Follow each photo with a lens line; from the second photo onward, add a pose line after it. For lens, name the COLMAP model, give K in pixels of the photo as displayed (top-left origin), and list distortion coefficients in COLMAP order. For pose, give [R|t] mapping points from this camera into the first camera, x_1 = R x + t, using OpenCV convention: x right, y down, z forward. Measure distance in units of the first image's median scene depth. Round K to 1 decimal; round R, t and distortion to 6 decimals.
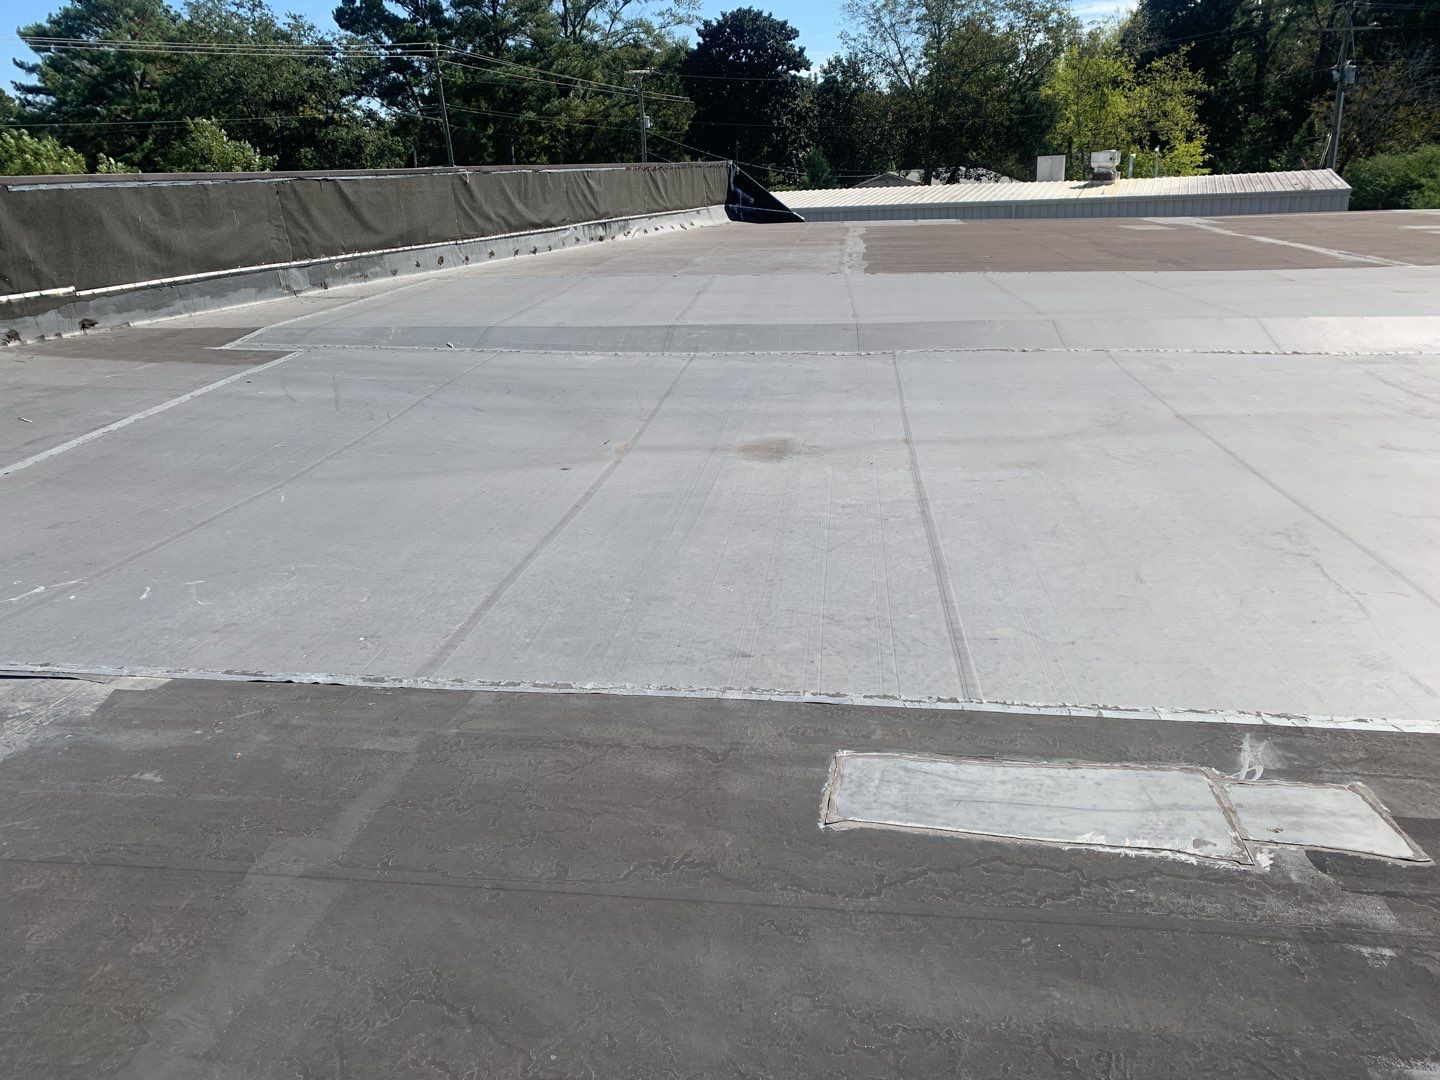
lens RADIAL K [[1100.3, 0, 709.7], [0, 1100.3, 535.8], [0, 0, 1]] dist [0.039932, -0.044997]
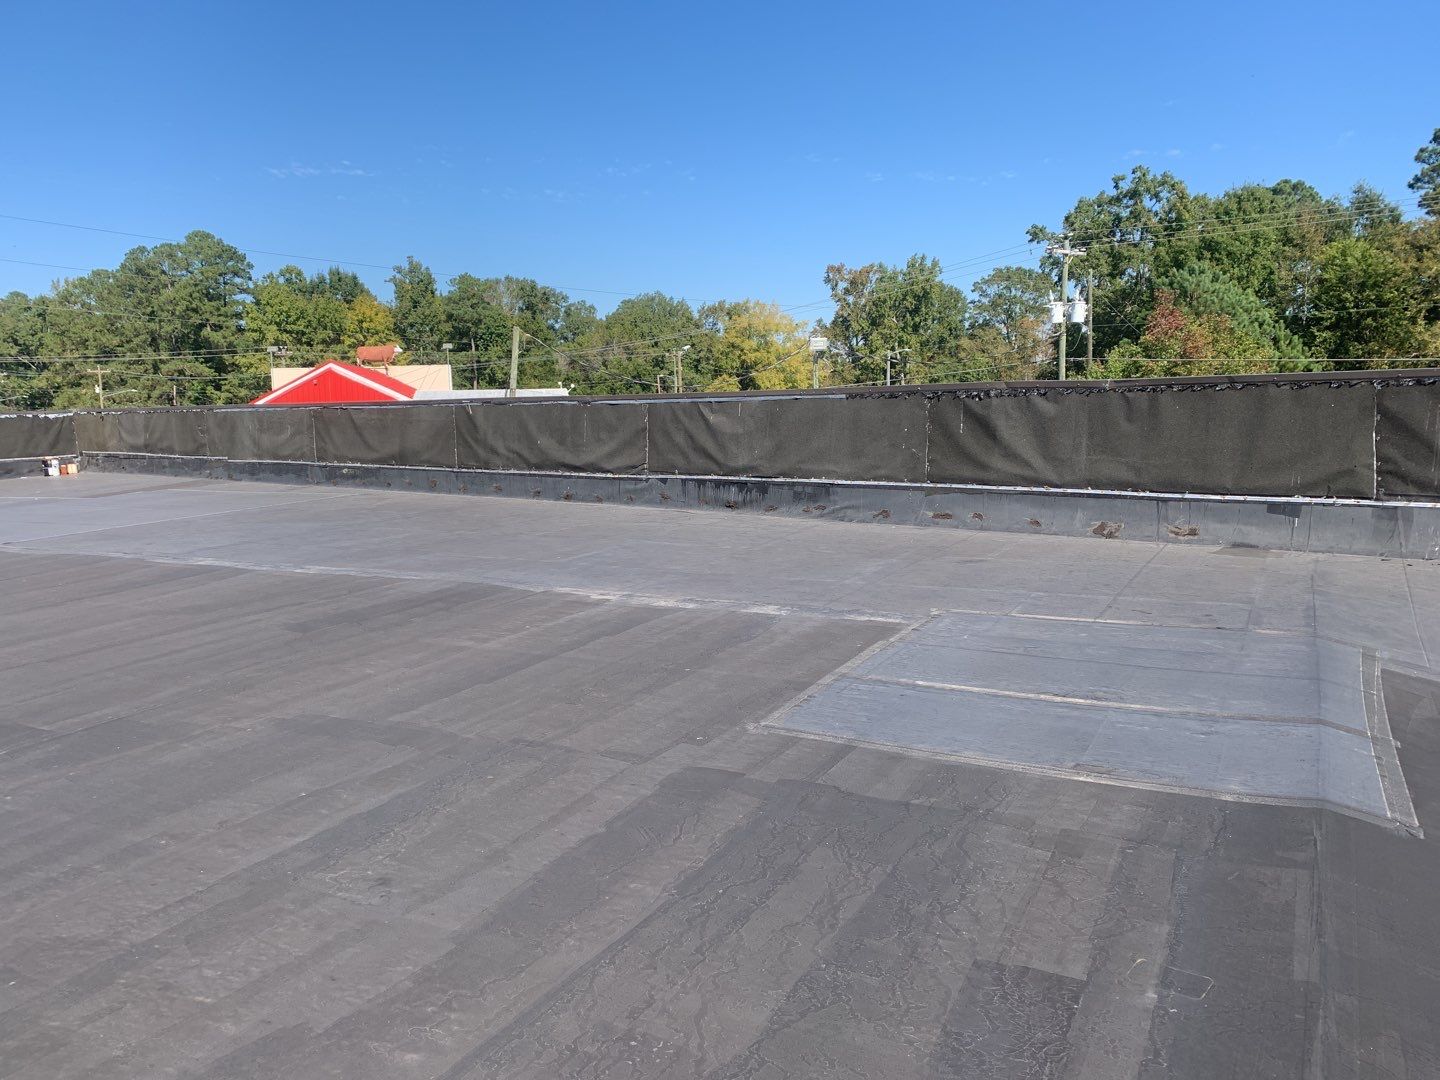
lens RADIAL K [[1100.3, 0, 706.3], [0, 1100.3, 527.9], [0, 0, 1]] dist [0.039932, -0.044997]
pose [[-0.373003, 0.156103, -0.914604, 1.892072], [-0.254952, 0.930556, 0.262803, -1.636808], [0.892114, 0.331207, -0.307301, 4.639098]]
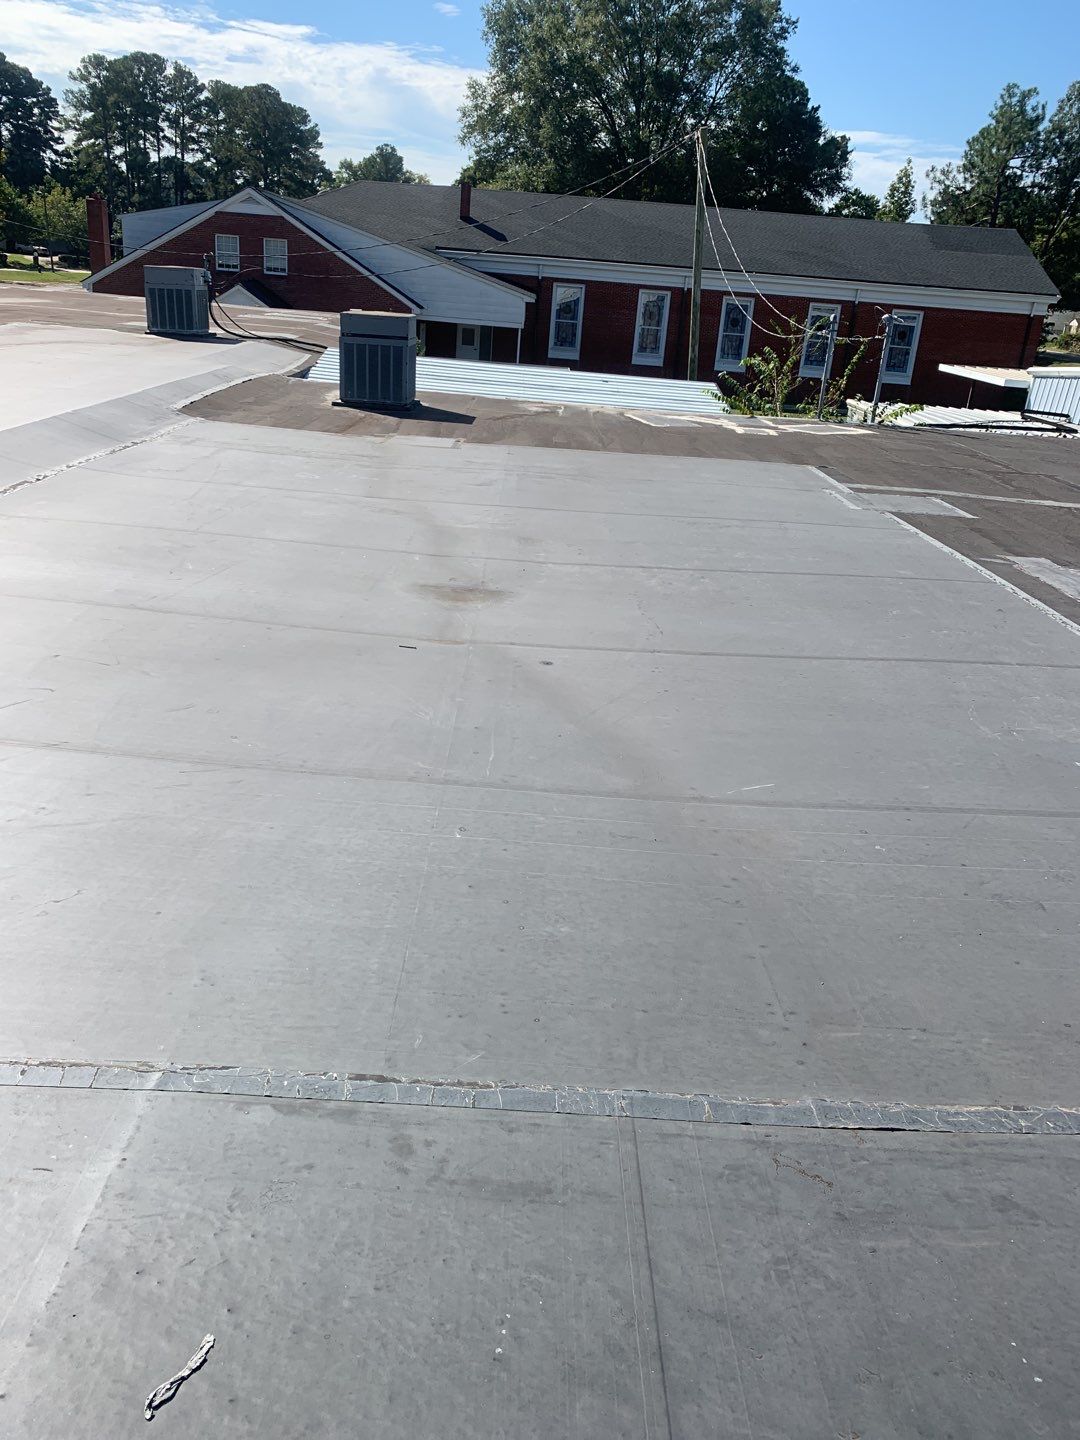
lens RADIAL K [[1100.3, 0, 535.6], [0, 1100.3, 703.3], [0, 0, 1]] dist [0.039932, -0.044997]
pose [[-0.126247, -0.337259, 0.932908, -1.035251], [0.244735, 0.900774, 0.358762, -0.377558], [-0.961336, 0.273608, -0.031181, 1.196411]]
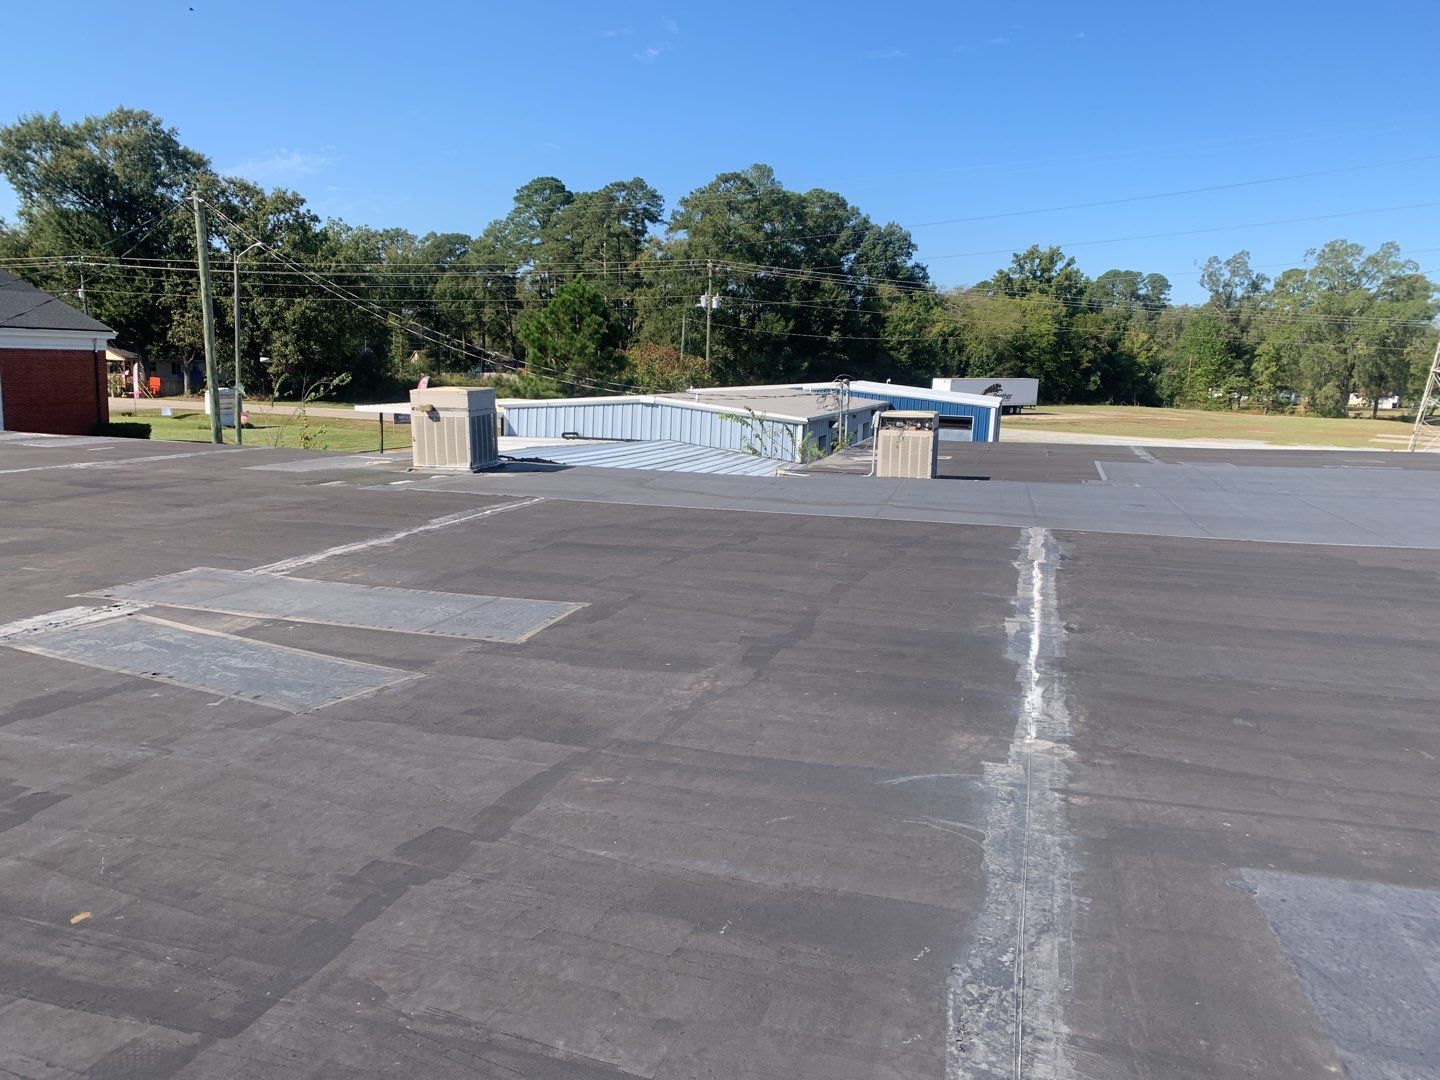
lens RADIAL K [[1100.3, 0, 713.2], [0, 1100.3, 541.1], [0, 0, 1]] dist [0.039932, -0.044997]
pose [[-0.987636, -0.018542, 0.155666, 1.899961], [0.054611, 0.890087, 0.452506, -1.577980], [-0.146947, 0.455413, -0.878069, 4.471027]]
